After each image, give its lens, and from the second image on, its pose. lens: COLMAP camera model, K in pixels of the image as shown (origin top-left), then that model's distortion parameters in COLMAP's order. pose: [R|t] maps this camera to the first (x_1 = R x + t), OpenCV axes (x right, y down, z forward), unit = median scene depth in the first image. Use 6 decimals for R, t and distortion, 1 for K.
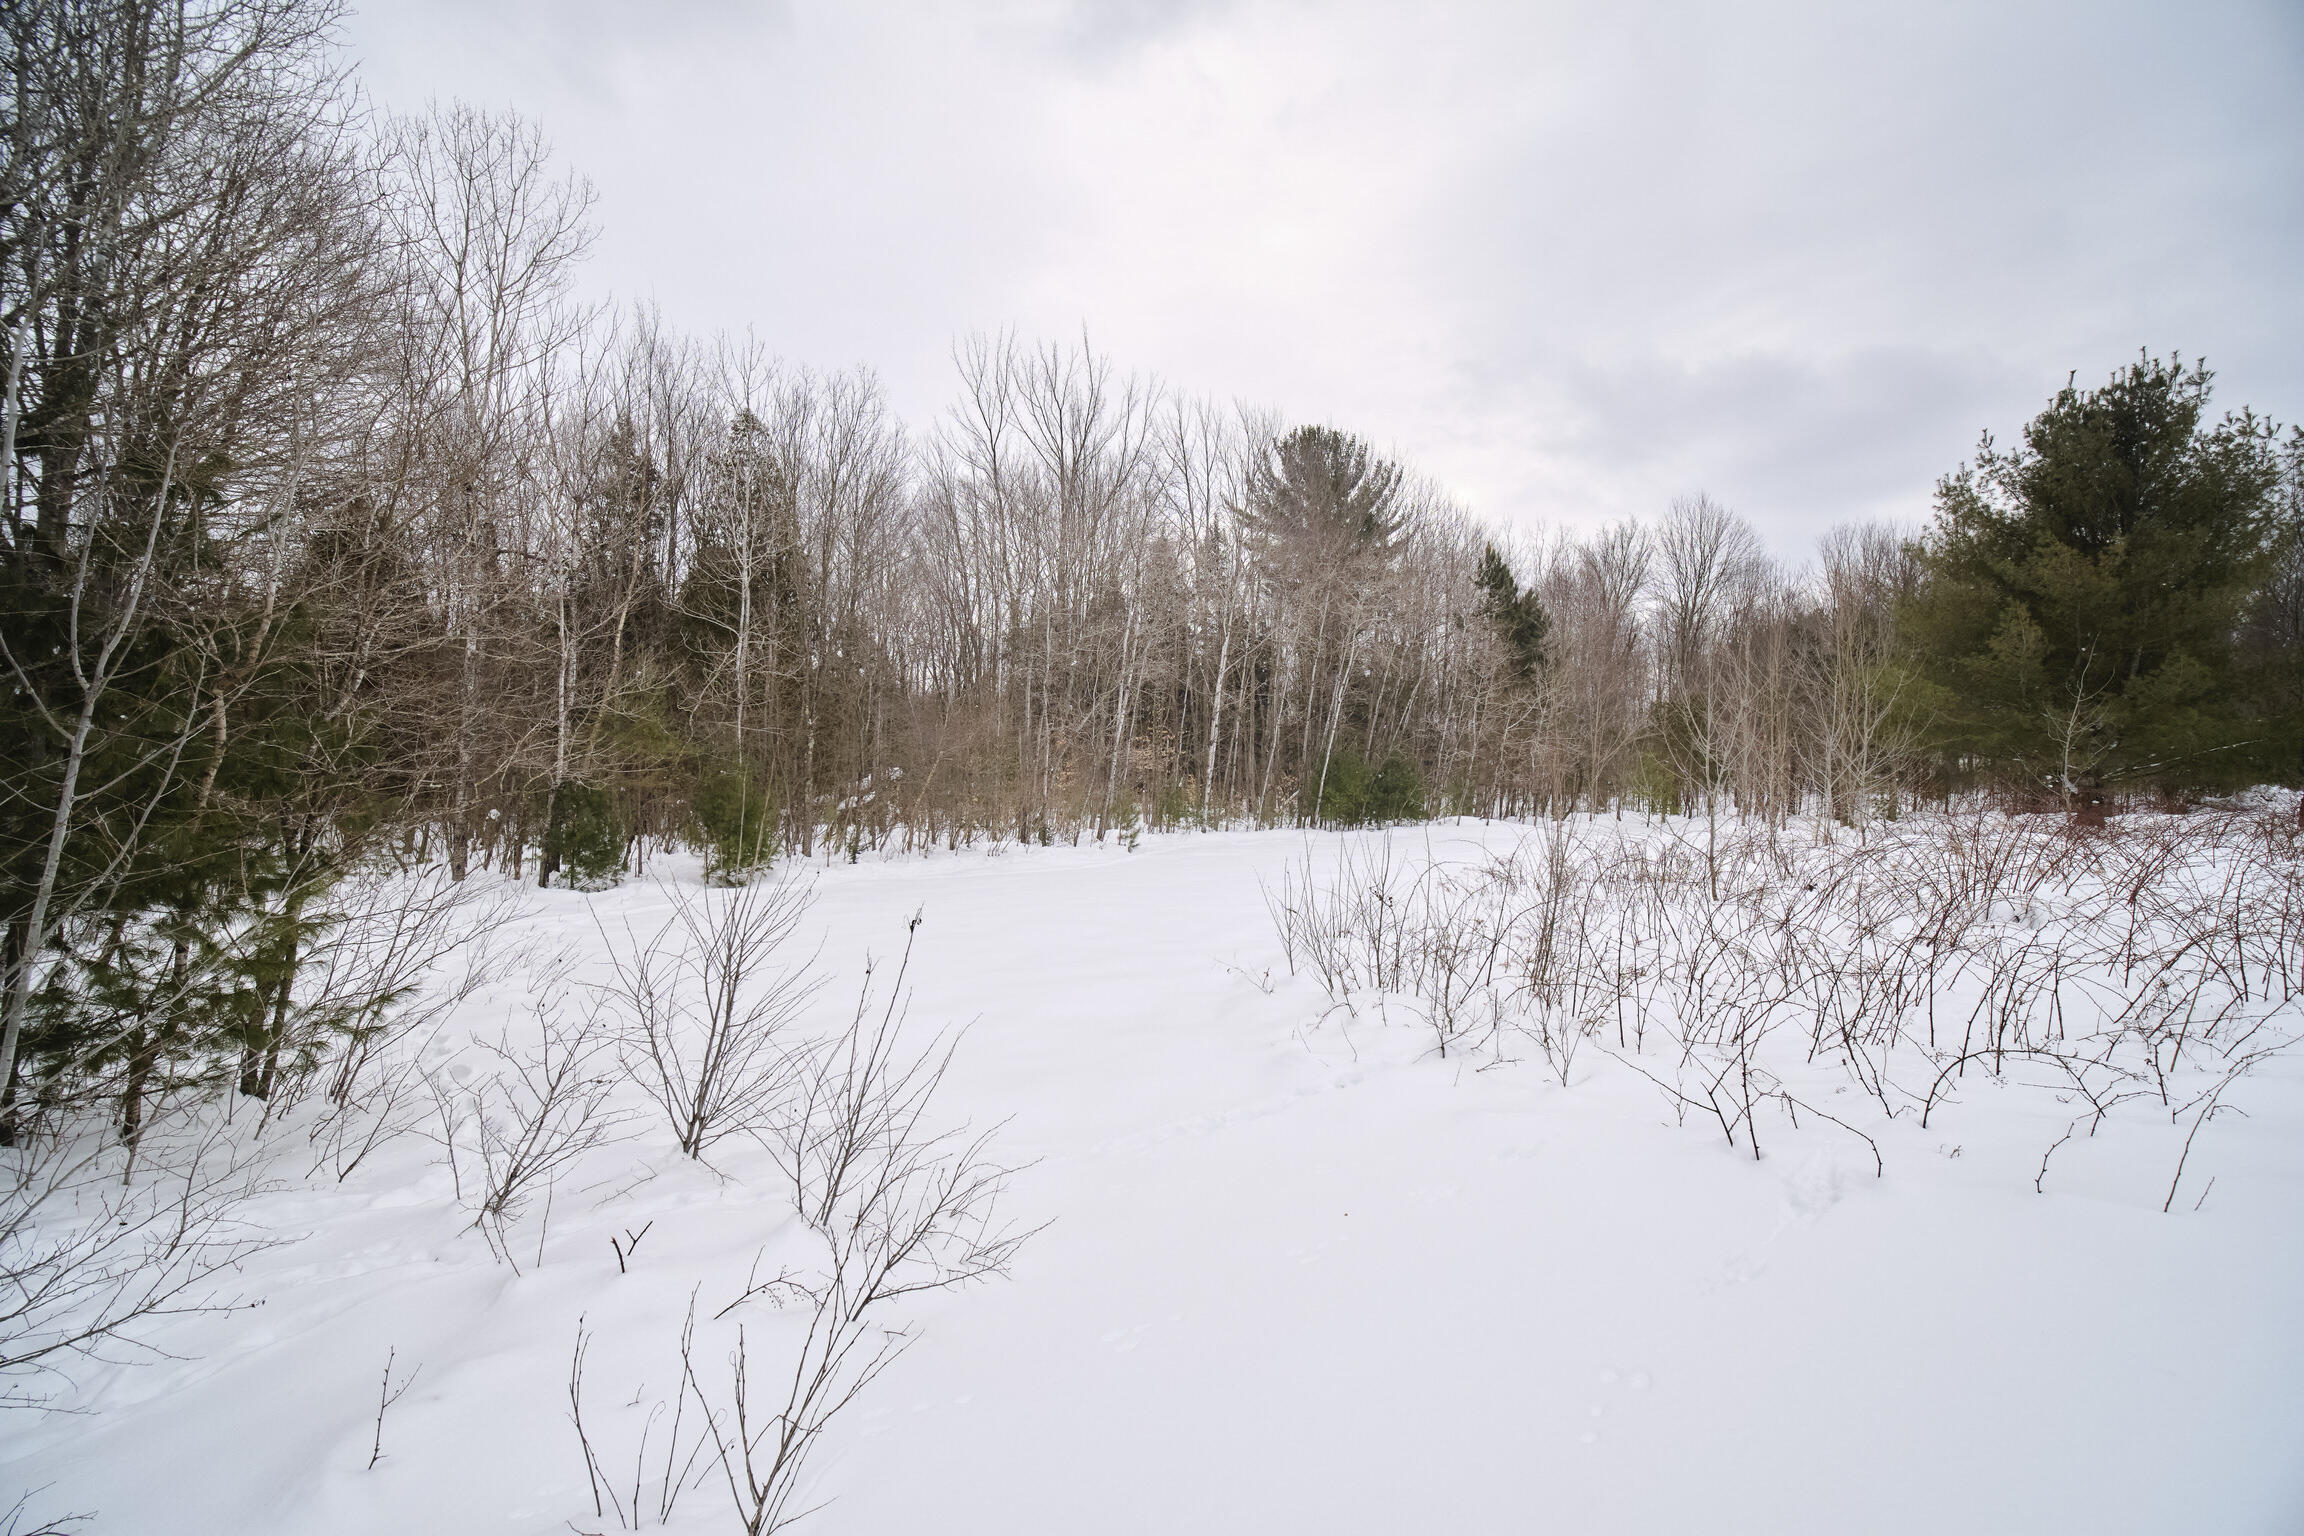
lens RADIAL K [[908.0, 0, 1142.3], [0, 908.0, 776.9], [0, 0, 1]] dist [-0.002455, -0.000086]
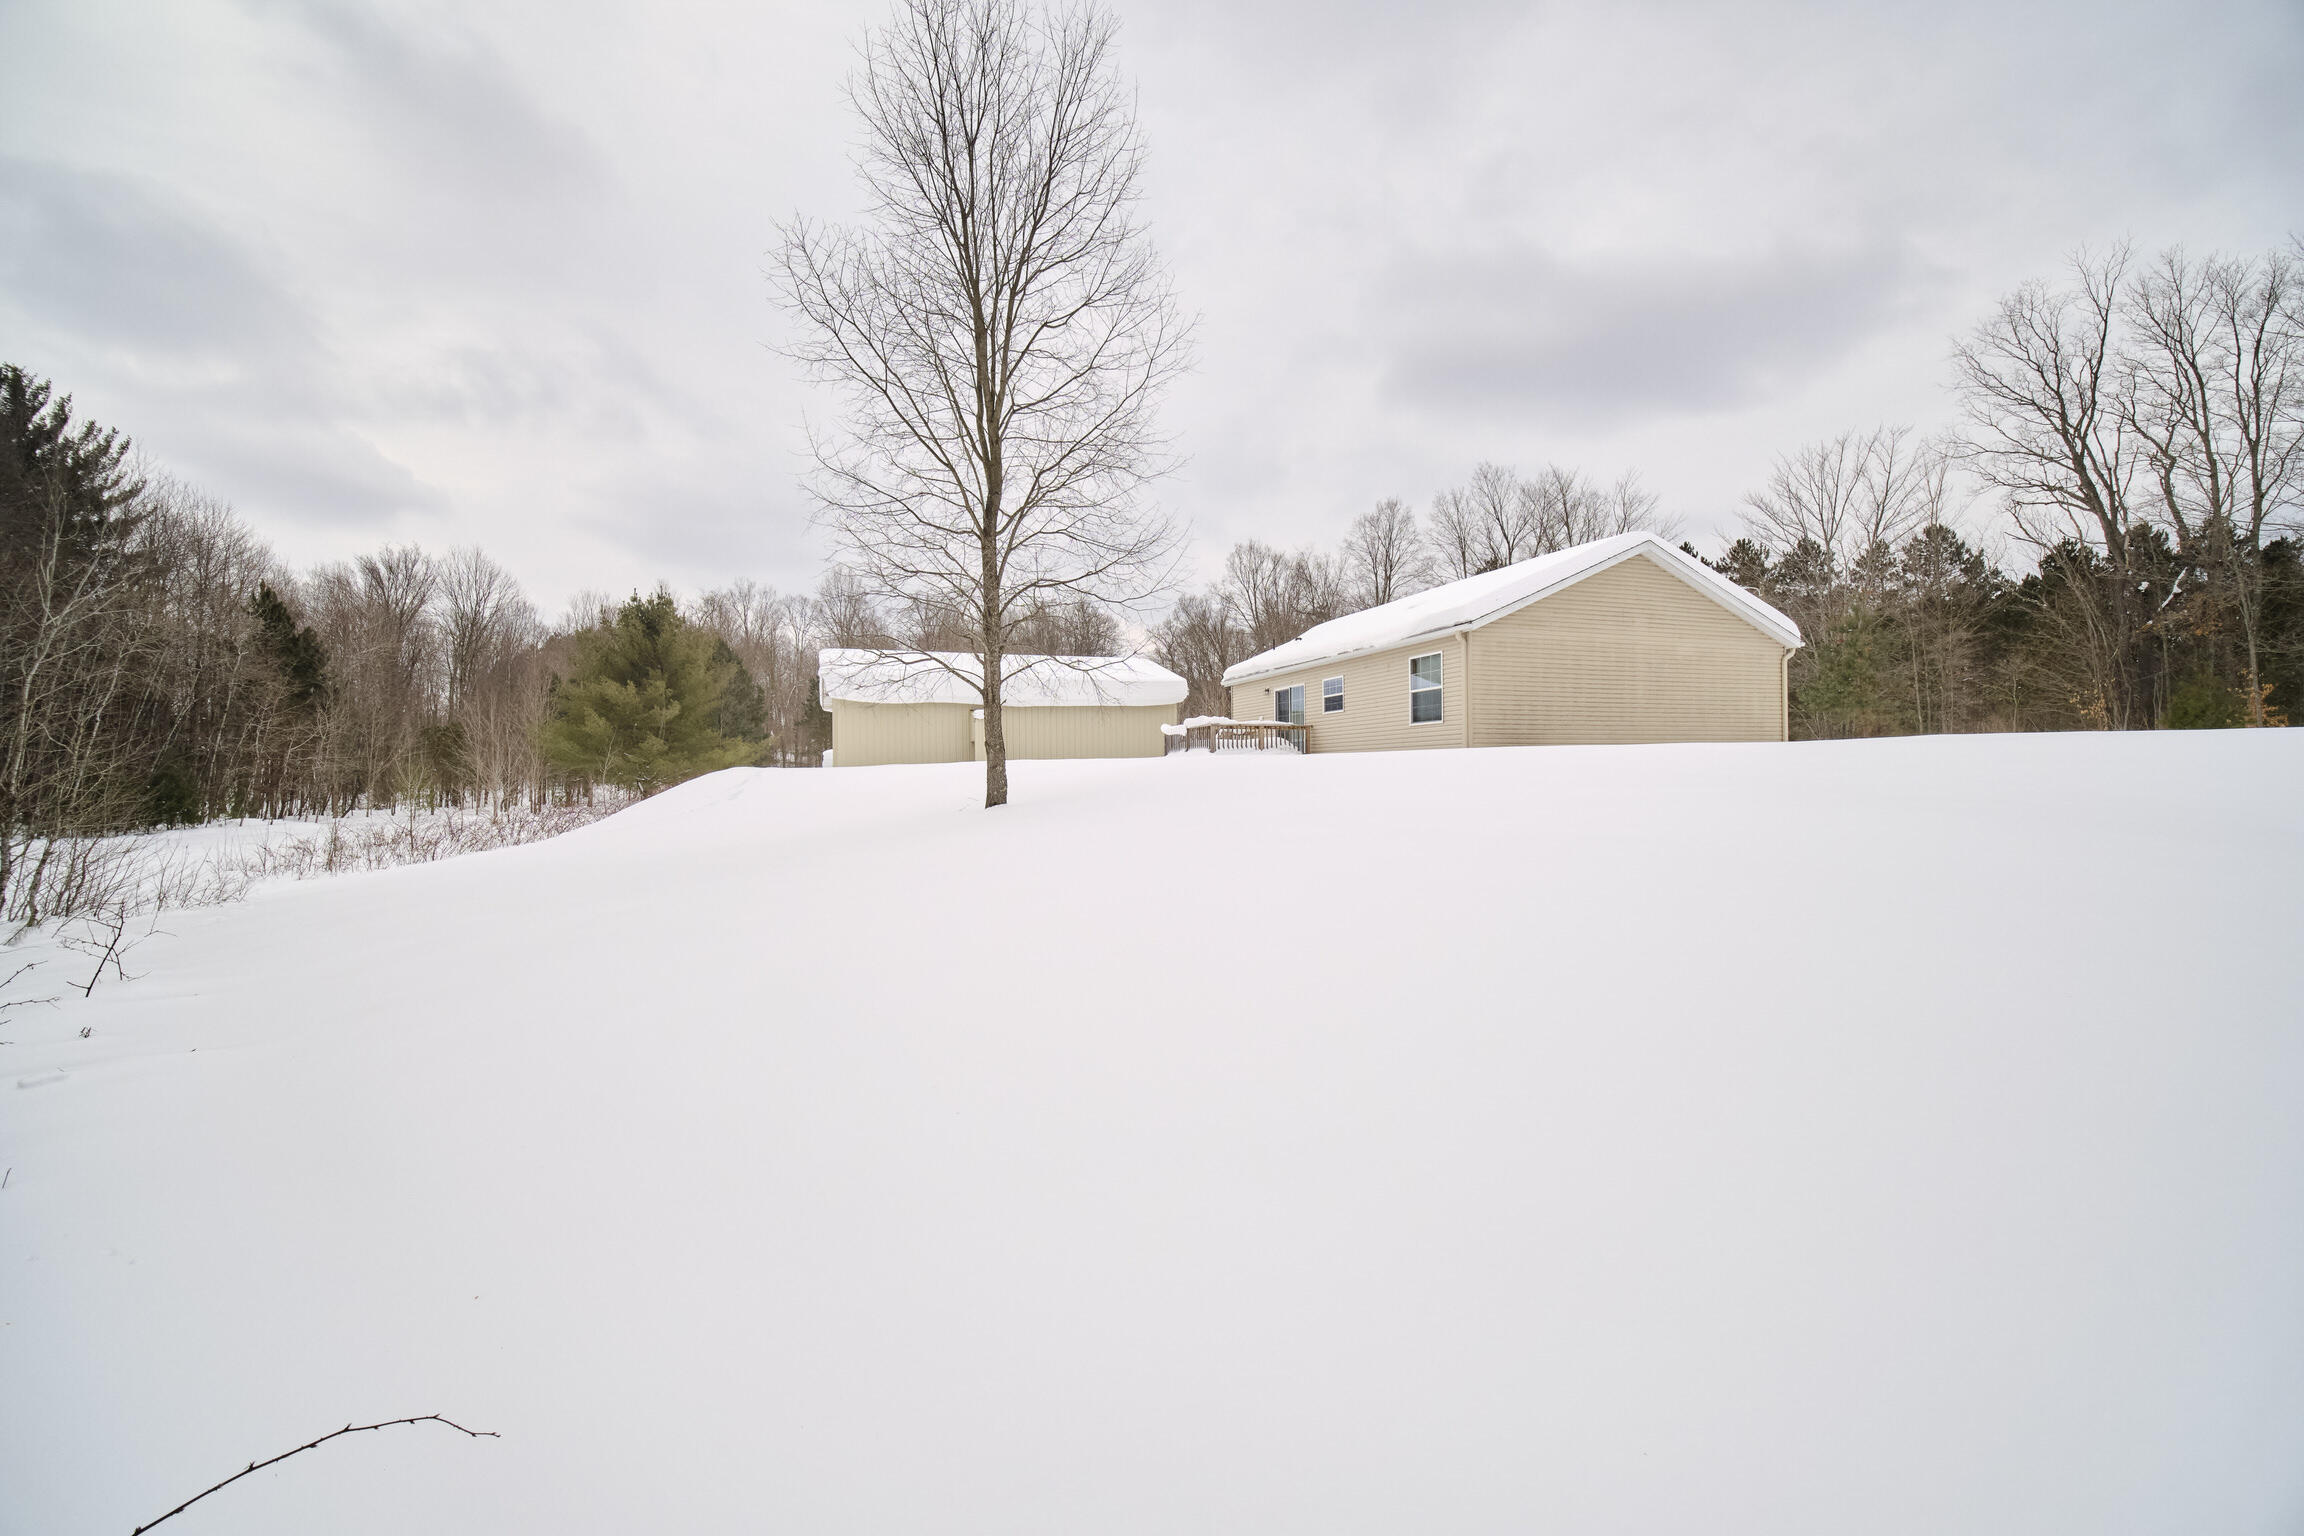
lens RADIAL K [[908.0, 0, 1142.3], [0, 908.0, 776.9], [0, 0, 1]] dist [-0.002455, -0.000086]
pose [[0.403993, -0.011729, 0.914687, -0.230720], [-0.003673, 0.999889, 0.014444, -0.028589], [-0.914755, -0.009194, 0.403905, -0.507634]]
